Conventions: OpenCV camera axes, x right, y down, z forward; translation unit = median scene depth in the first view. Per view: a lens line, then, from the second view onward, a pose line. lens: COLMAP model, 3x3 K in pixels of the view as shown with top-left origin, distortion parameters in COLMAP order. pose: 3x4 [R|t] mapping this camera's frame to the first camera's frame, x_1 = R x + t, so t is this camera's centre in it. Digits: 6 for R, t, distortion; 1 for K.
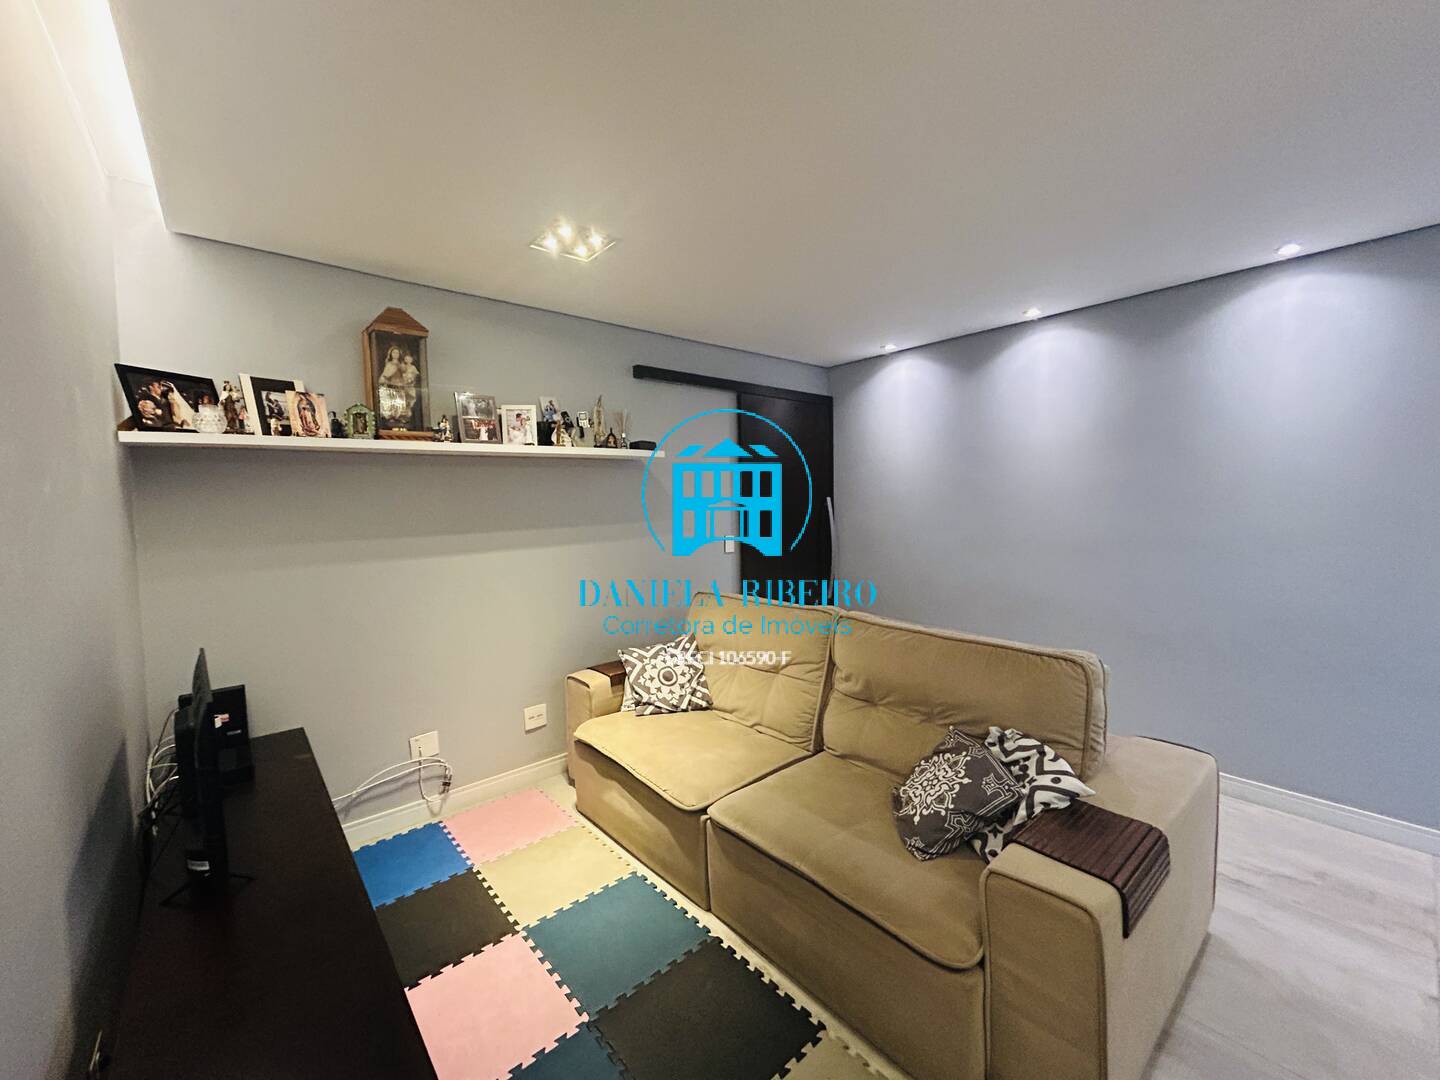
lens RADIAL K [[583.7, 0, 722.6], [0, 583.7, 539.3], [0, 0, 1]] dist [-0.000538, 0.000617]
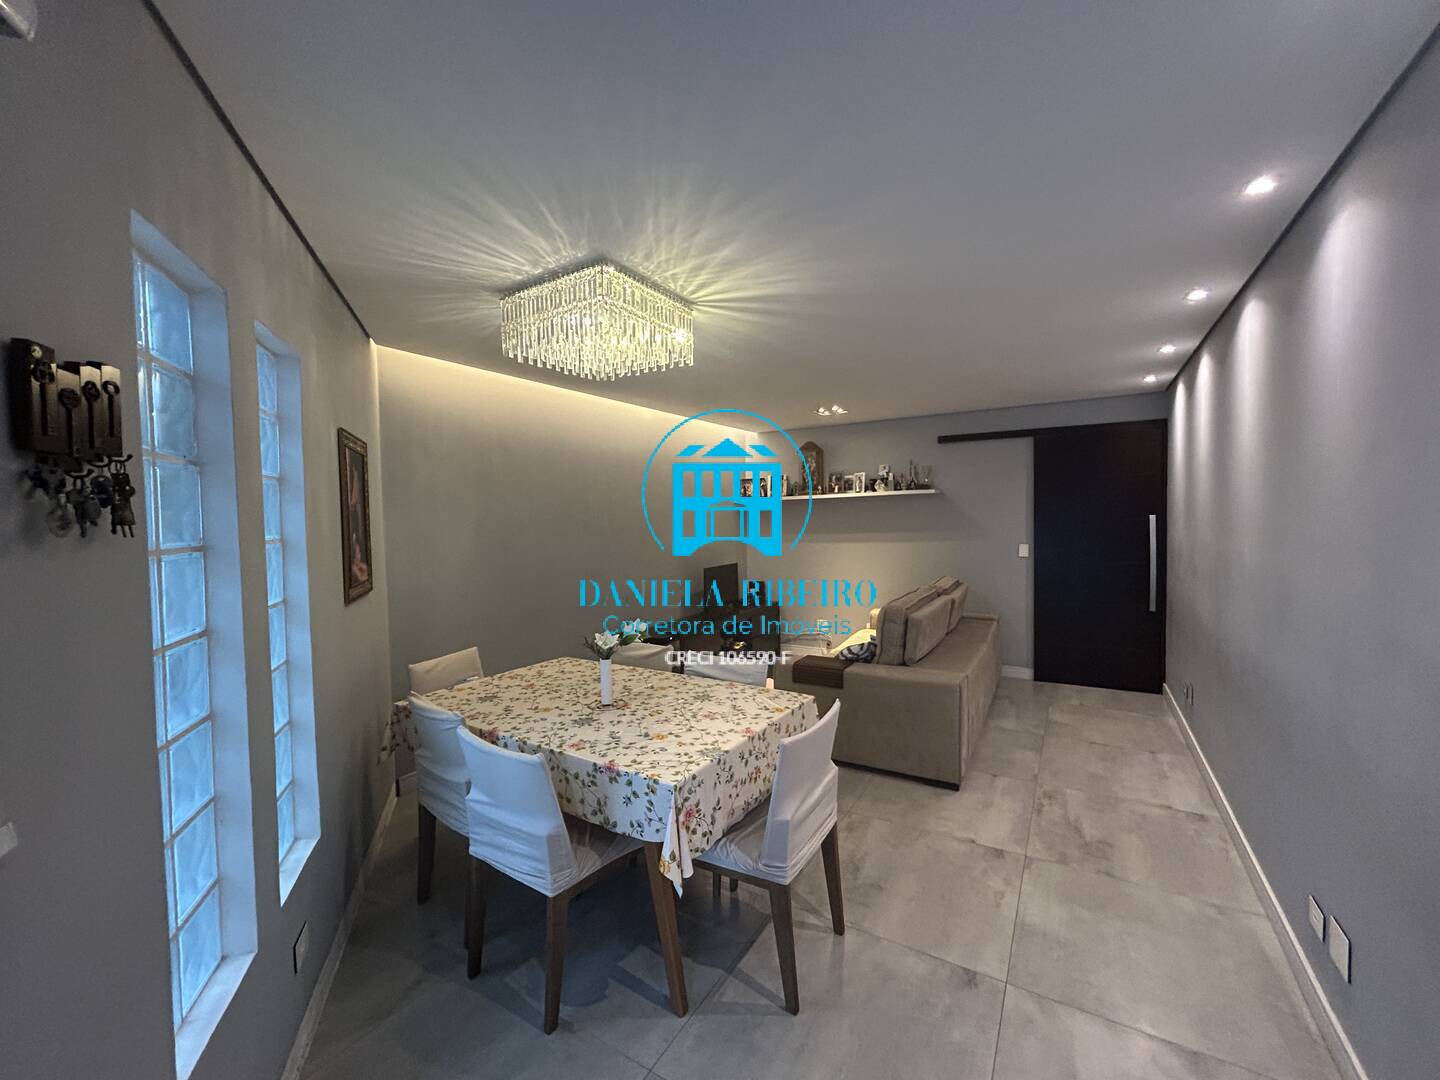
lens RADIAL K [[583.7, 0, 722.6], [0, 583.7, 539.3], [0, 0, 1]] dist [-0.000538, 0.000617]
pose [[0.316888, 0.046846, -0.947305, 1.445789], [-0.044475, 0.998415, 0.034496, -0.043039], [0.947420, 0.031200, 0.318469, -0.113810]]
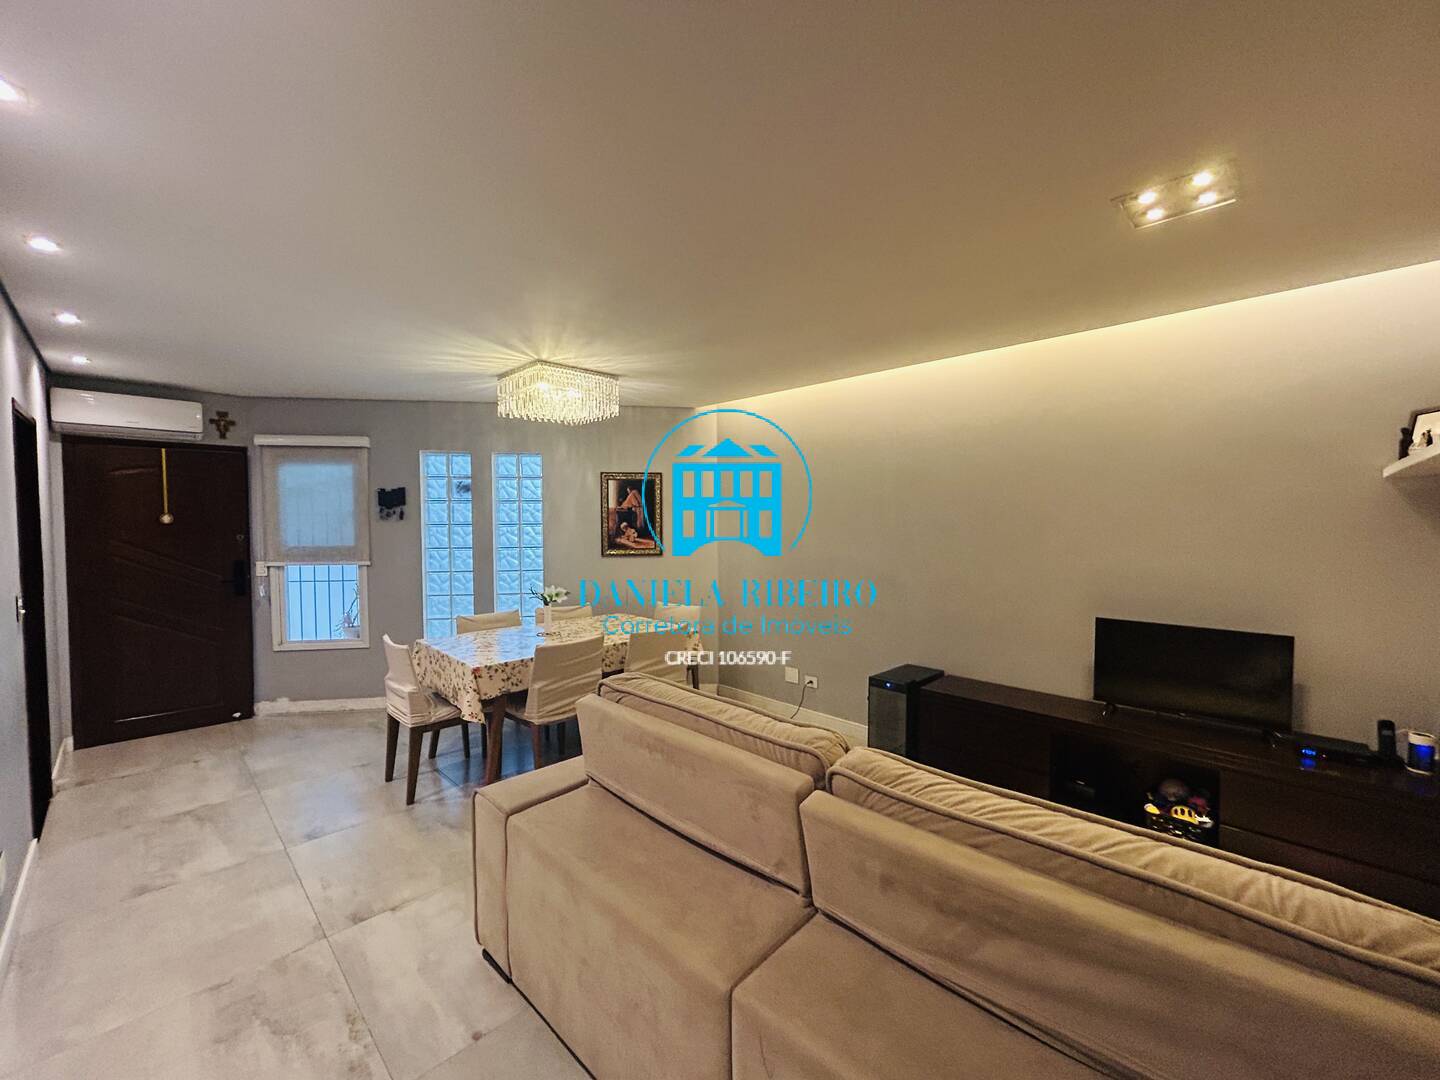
lens RADIAL K [[583.7, 0, 722.6], [0, 583.7, 539.3], [0, 0, 1]] dist [-0.000538, 0.000617]
pose [[-0.995852, 0.022687, -0.088112, 0.327508], [0.013835, 0.994911, 0.099802, -0.114373], [0.089928, 0.098169, -0.991098, 1.347933]]
